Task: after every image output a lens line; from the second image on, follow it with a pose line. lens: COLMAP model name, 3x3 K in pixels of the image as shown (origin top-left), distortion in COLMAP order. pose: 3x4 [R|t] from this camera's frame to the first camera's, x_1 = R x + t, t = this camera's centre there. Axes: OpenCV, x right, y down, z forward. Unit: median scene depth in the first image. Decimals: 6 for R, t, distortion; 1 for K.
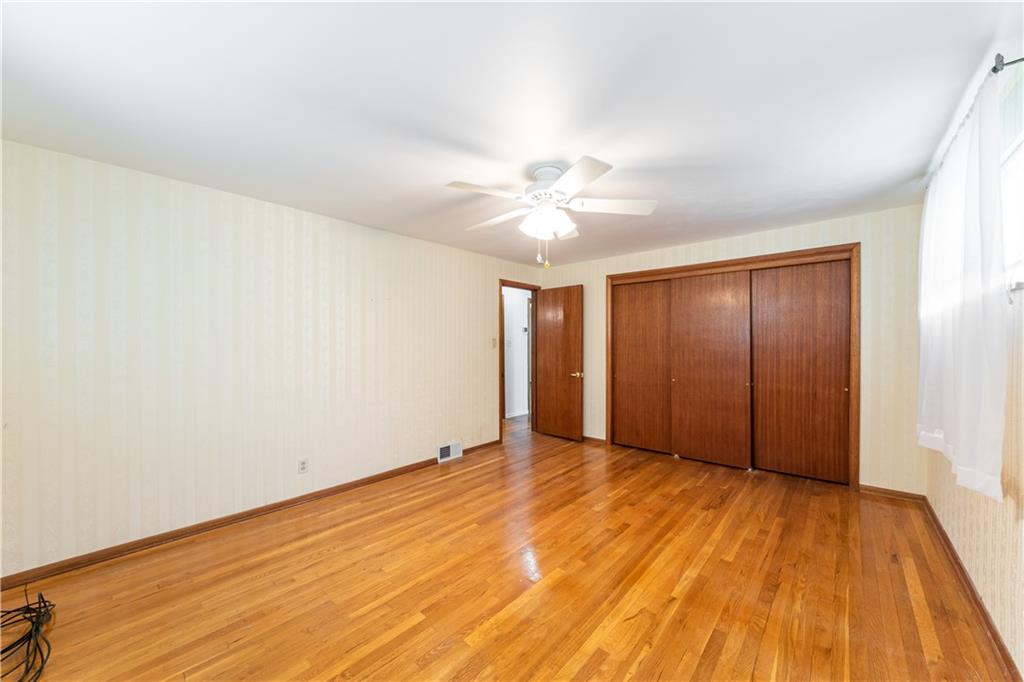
lens RADIAL K [[371.0, 0, 510.9], [0, 371.0, 343.9], [0, 0, 1]] dist [-0.000744, -0.000263]
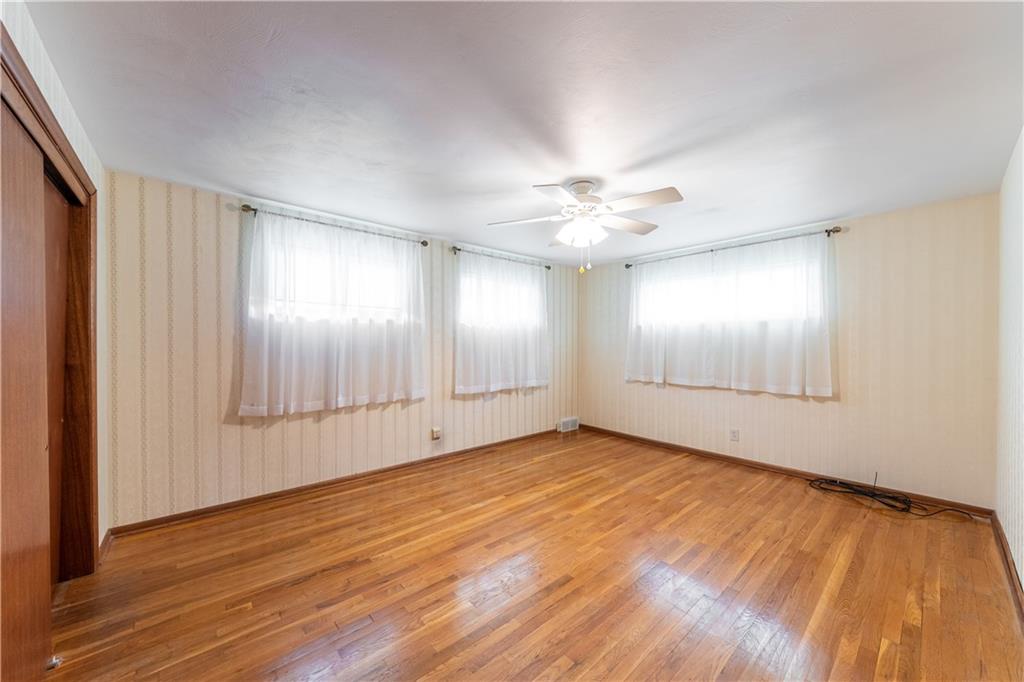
lens RADIAL K [[371.0, 0, 510.9], [0, 371.0, 343.9], [0, 0, 1]] dist [-0.000744, -0.000263]
pose [[-0.992183, 0.001089, 0.124789, 0.164712], [0.001964, 0.999974, 0.006889, -0.002642], [-0.124779, 0.007080, -0.992159, 2.065744]]
